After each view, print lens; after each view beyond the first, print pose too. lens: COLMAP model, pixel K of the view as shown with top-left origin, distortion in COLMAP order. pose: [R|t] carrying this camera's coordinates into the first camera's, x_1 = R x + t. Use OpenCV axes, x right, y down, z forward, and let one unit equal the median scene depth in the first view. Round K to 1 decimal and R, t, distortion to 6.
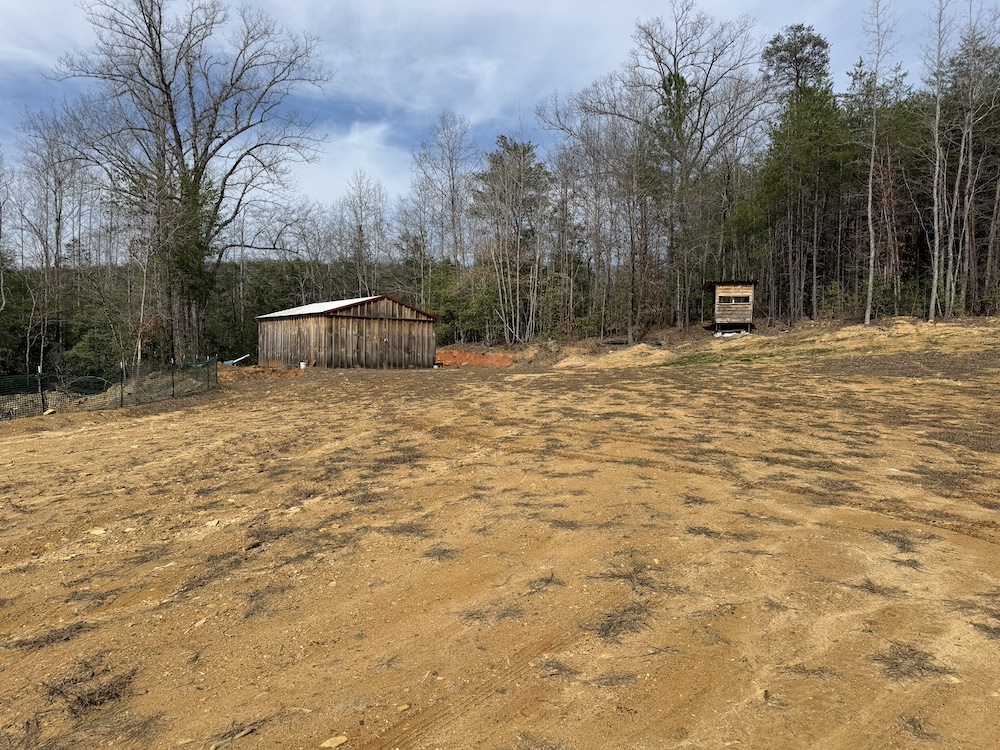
lens RADIAL K [[694.4, 0, 499.5], [0, 694.4, 374.3], [0, 0, 1]] dist [-0.002578, -0.000670]
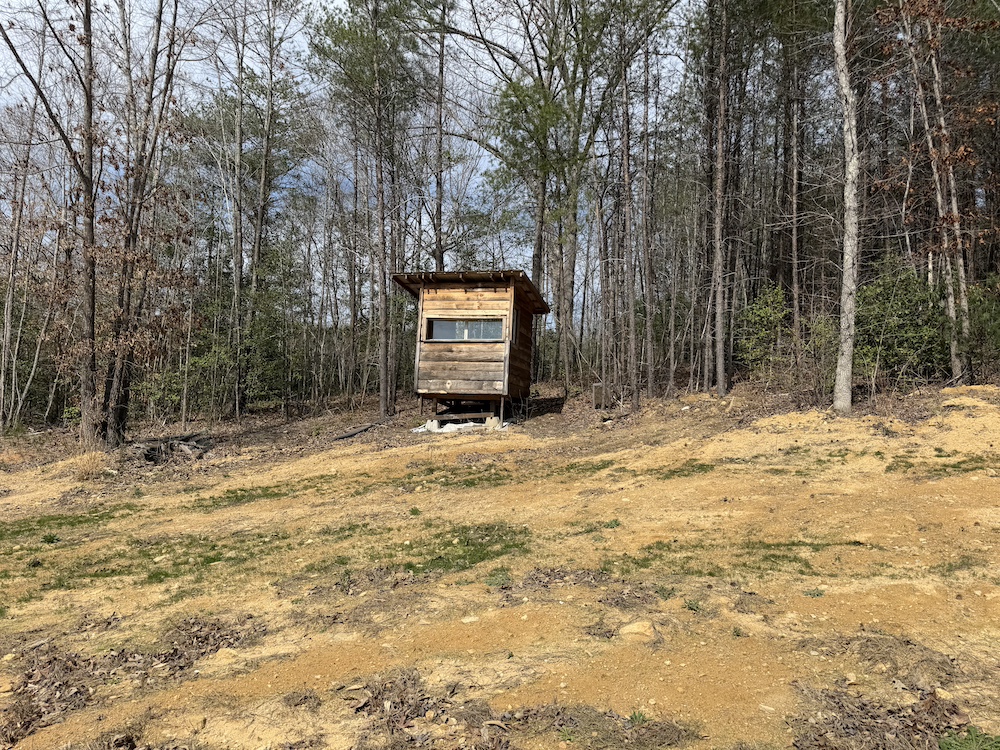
lens RADIAL K [[694.4, 0, 500.6], [0, 694.4, 376.4], [0, 0, 1]] dist [-0.002578, -0.000670]
pose [[0.992252, 0.020221, -0.122588, 0.405511], [-0.031733, 0.995189, -0.092697, -0.051812], [0.120124, 0.095869, 0.988119, 0.665818]]
